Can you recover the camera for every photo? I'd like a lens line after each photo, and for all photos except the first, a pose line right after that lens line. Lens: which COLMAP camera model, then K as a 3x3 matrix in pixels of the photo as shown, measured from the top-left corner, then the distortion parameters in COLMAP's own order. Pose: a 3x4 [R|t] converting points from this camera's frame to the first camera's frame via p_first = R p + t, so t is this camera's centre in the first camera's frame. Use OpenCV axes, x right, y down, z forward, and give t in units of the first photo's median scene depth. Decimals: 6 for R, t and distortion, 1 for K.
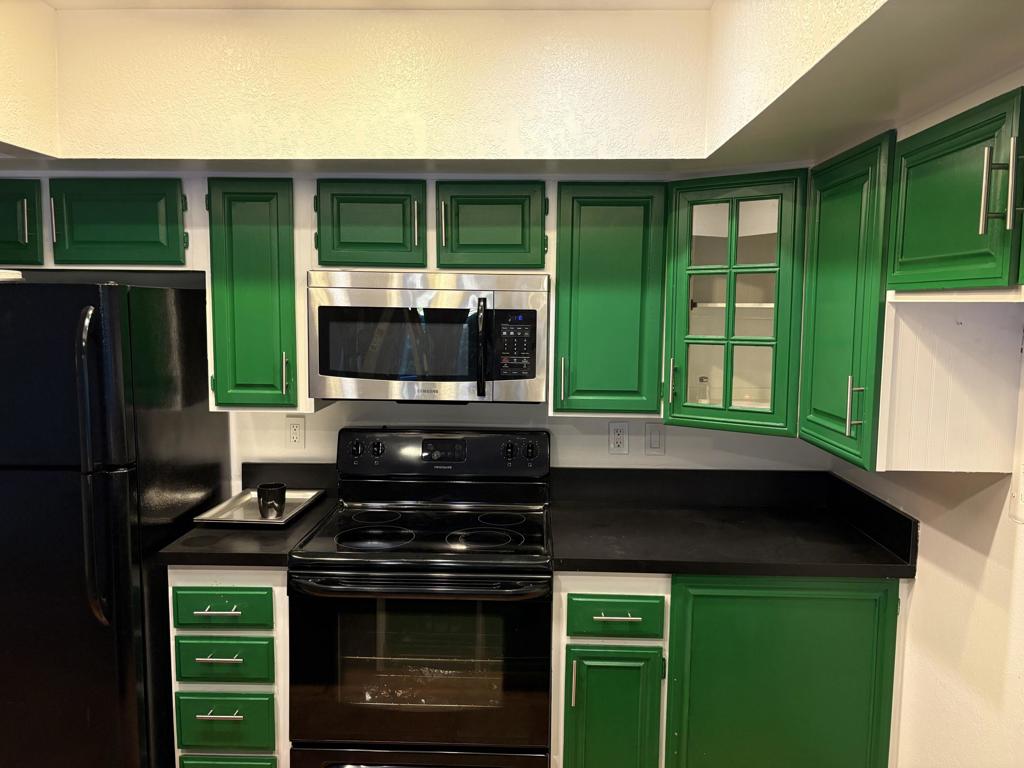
lens RADIAL K [[781.1, 0, 514.4], [0, 781.1, 386.6], [0, 0, 1]] dist [0.044343, -0.020218]
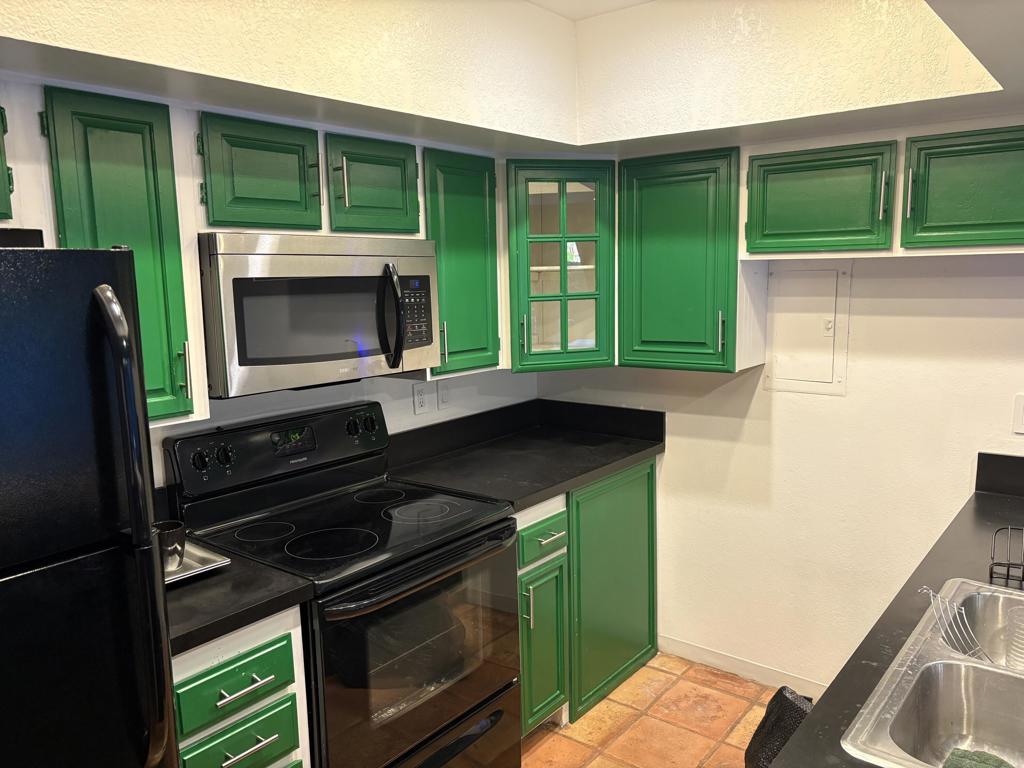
lens RADIAL K [[781.1, 0, 517.9], [0, 781.1, 384.2], [0, 0, 1]] dist [0.044343, -0.020218]
pose [[0.596726, -0.137143, 0.790639, -0.714214], [0.107518, 0.990068, 0.090588, -0.038473], [-0.795209, 0.030952, 0.605545, 0.301581]]
